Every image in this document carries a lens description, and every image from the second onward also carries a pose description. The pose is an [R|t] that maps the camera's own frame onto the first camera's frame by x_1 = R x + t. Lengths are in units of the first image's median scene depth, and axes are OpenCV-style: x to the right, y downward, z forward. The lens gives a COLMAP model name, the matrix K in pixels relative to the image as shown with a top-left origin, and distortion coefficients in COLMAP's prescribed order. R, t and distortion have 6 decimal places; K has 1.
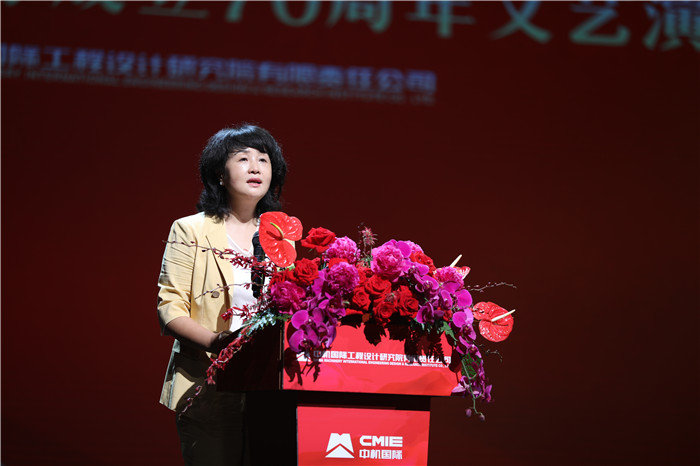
lens RADIAL K [[3195.7, 0, 352.1], [0, 3195.7, 236.8], [0, 0, 1]] dist [0.597966, 0.000000]
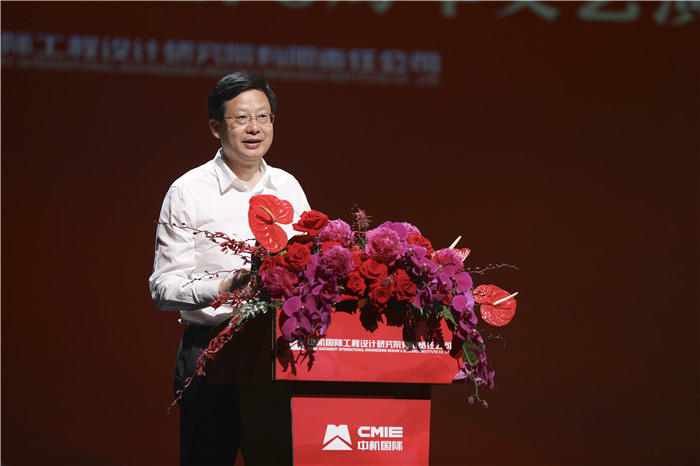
lens RADIAL K [[3251.7, 0, 347.3], [0, 3251.7, 233.7], [0, 0, 1]] dist [0.591438, 0.000000]
pose [[0.999802, -0.019161, -0.005408, 0.005640], [0.019173, 0.999814, 0.002236, 0.002189], [0.005365, -0.002339, 0.999983, 0.025887]]
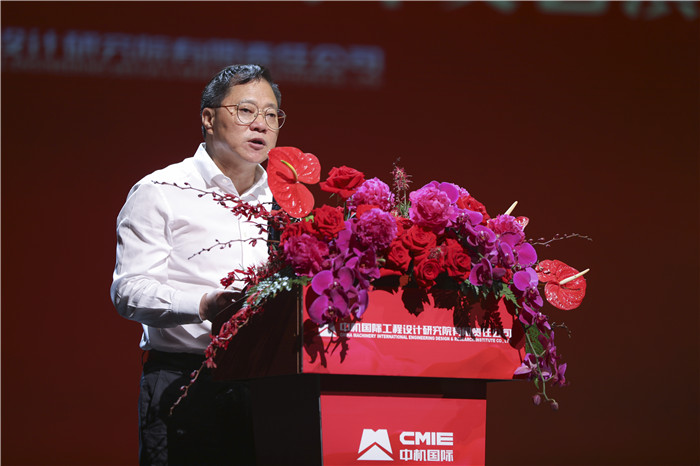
lens RADIAL K [[3660.3, 0, 351.0], [0, 3660.3, 197.0], [0, 0, 1]] dist [0.793224, 0.000000]
pose [[0.999326, -0.021380, 0.029856, -0.034832], [0.022019, 0.999532, -0.021234, 0.023565], [-0.029388, 0.021877, 0.999329, 0.103425]]
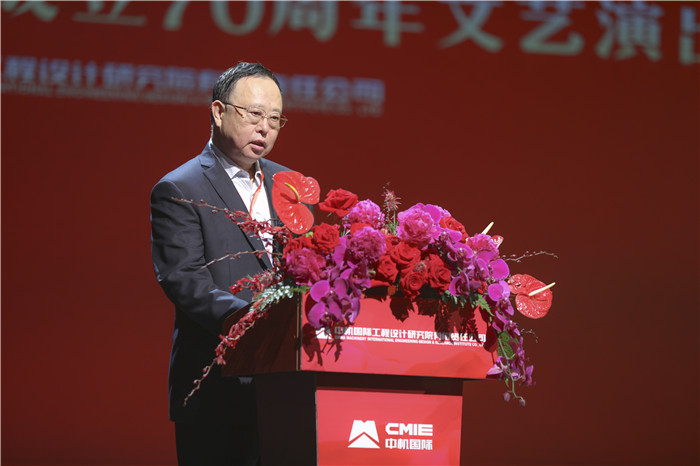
lens RADIAL K [[3195.7, 0, 328.5], [0, 3195.7, 238.6], [0, 0, 1]] dist [0.597966, 0.000000]
pose [[0.999694, -0.005766, 0.024071, -0.034447], [0.006112, 0.999879, -0.014309, 0.023456], [-0.023985, 0.014452, 0.999608, 0.110790]]
